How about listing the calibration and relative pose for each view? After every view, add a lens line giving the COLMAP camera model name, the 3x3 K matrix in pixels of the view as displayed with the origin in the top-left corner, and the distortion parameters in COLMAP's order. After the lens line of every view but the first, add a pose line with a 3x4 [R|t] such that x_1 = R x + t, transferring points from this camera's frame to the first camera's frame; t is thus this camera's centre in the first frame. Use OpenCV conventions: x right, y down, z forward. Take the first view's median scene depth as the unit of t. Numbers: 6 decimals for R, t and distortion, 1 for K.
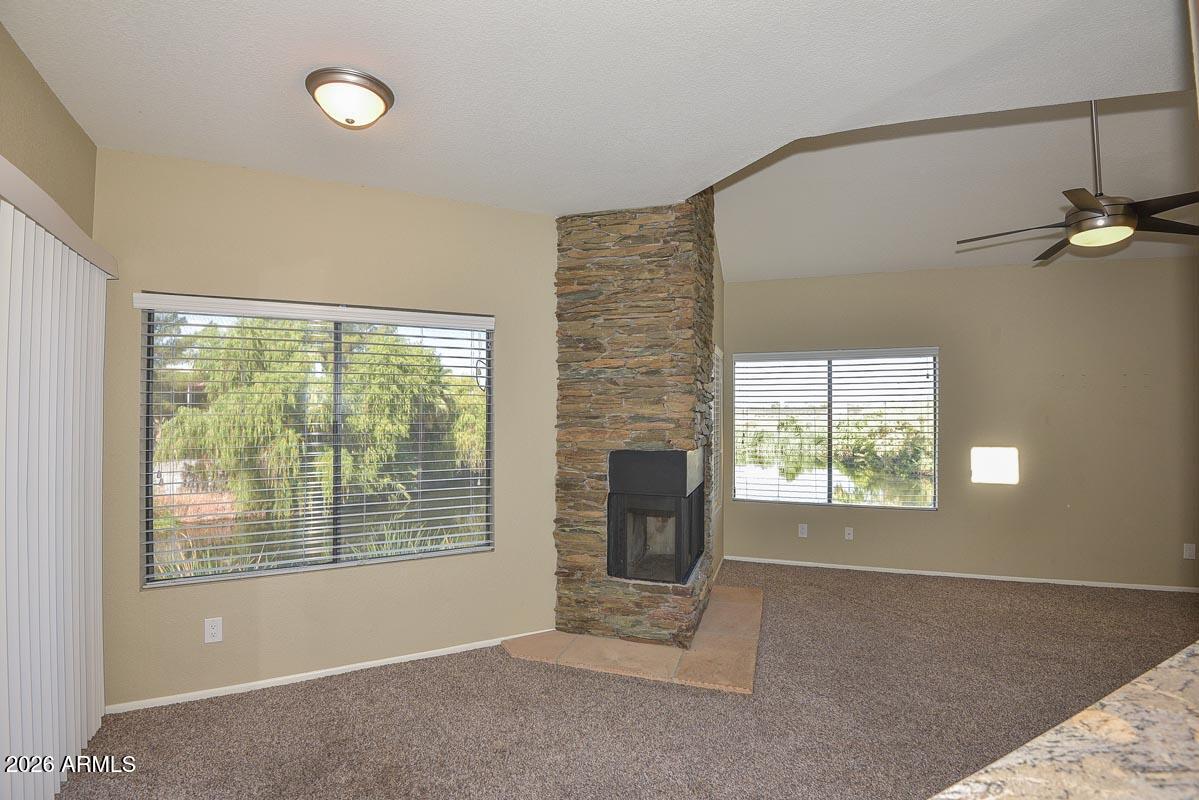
lens RADIAL K [[553.0, 0, 599.5], [0, 553.0, 400.0], [0, 0, 1]] dist [-0.013130, -0.009350]
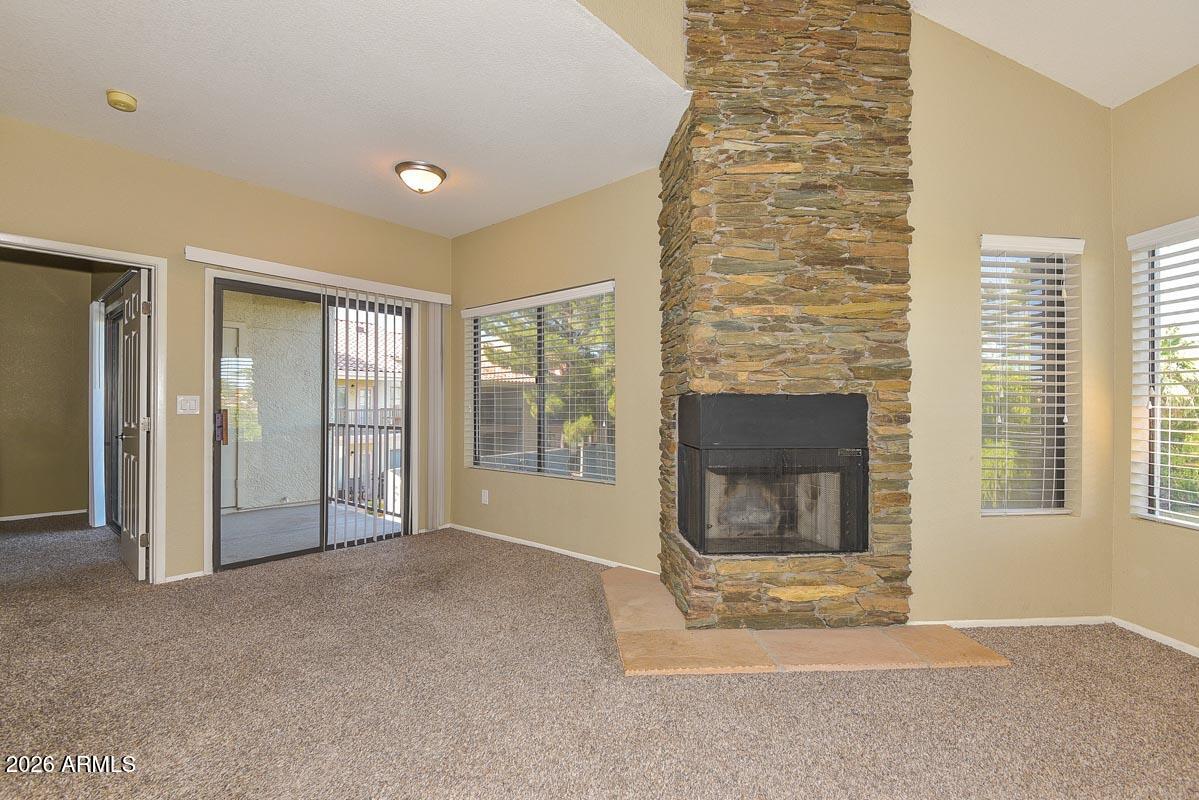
lens RADIAL K [[543.3, 0, 596.1], [0, 543.3, 403.4], [0, 0, 1]] dist [0.021953, -0.028575]
pose [[0.372927, -0.005348, -0.927845, 0.793342], [0.018950, 0.999819, 0.001853, 0.096793], [0.927667, -0.018274, 0.372961, 0.518611]]
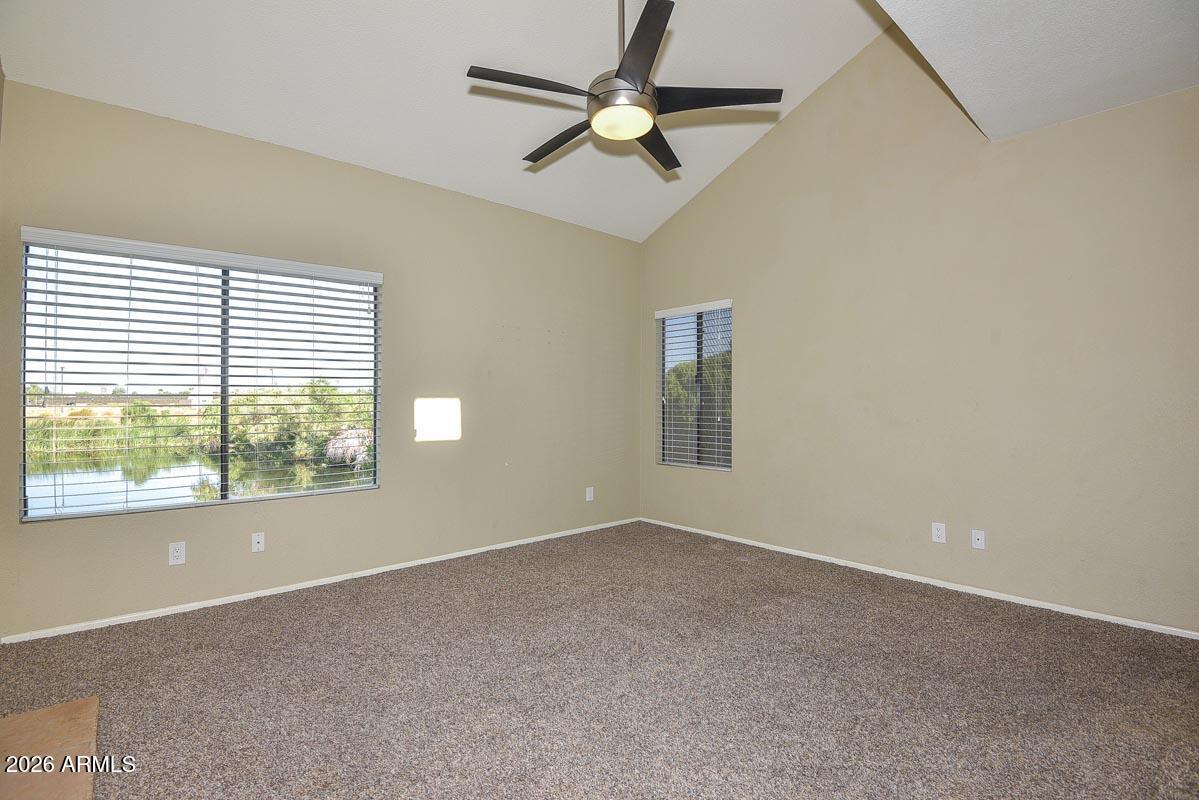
lens RADIAL K [[556.9, 0, 599.5], [0, 556.9, 400.0], [0, 0, 1]] dist [-0.046673, -0.000490]
pose [[0.505464, -0.002325, 0.862845, 0.150452], [-0.016466, 0.999788, 0.012340, 0.088112], [-0.862691, -0.020445, 0.505318, 0.479028]]
